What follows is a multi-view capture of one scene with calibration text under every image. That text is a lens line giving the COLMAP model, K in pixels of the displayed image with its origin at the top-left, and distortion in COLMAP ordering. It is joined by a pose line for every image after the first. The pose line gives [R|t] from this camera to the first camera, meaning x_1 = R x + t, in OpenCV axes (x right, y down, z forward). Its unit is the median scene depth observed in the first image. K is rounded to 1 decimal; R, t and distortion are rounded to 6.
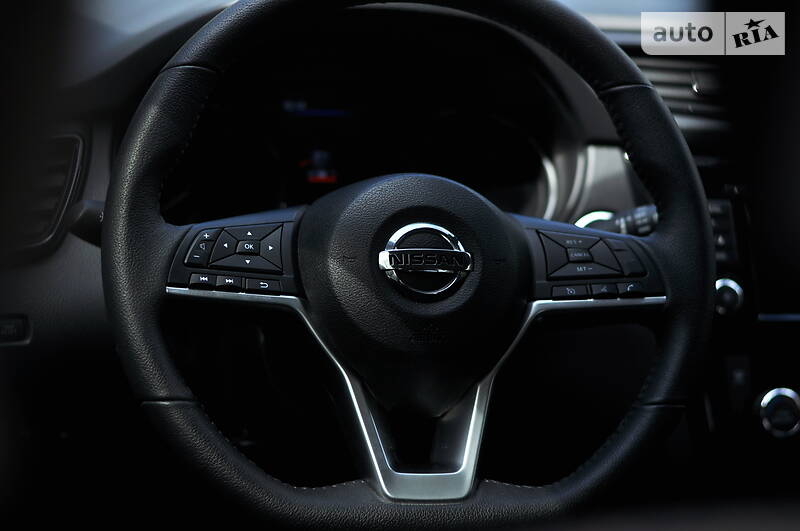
lens RADIAL K [[1741.2, 0, 401.7], [0, 1741.2, 265.9], [0, 0, 1]] dist [-0.155994, 0.000000]
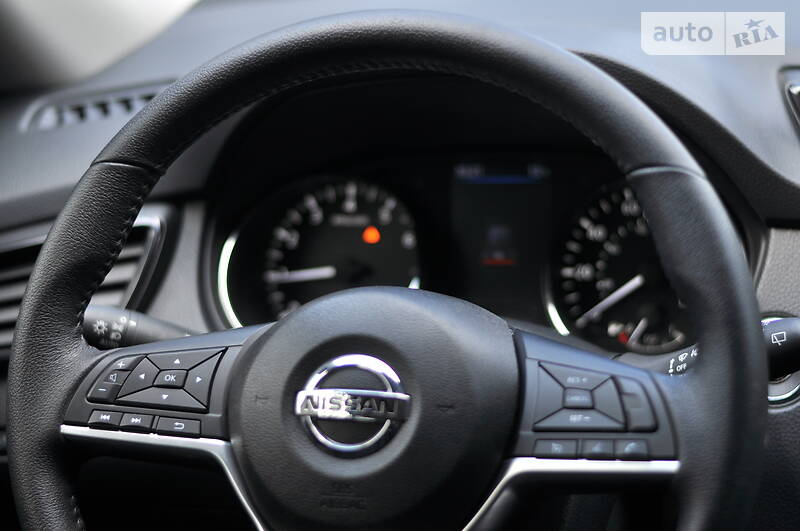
lens RADIAL K [[1741.2, 0, 440.5], [0, 1741.2, 274.7], [0, 0, 1]] dist [-0.155994, 0.000000]
pose [[0.877648, 0.010478, -0.479192, 0.423565], [-0.001144, 0.999804, 0.019766, -0.077193], [0.479305, -0.016799, 0.877487, 0.329675]]
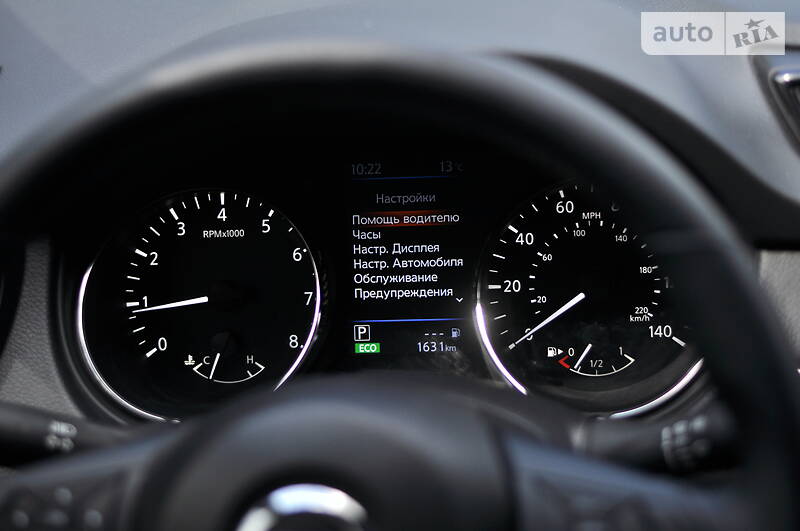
lens RADIAL K [[1741.2, 0, 403.4], [0, 1741.2, 268.9], [0, 0, 1]] dist [-0.155994, 0.000000]
pose [[0.929871, 0.003660, -0.367868, 0.268887], [0.043926, 0.991692, 0.120899, -0.175585], [0.365255, -0.128579, 0.921985, 0.461886]]
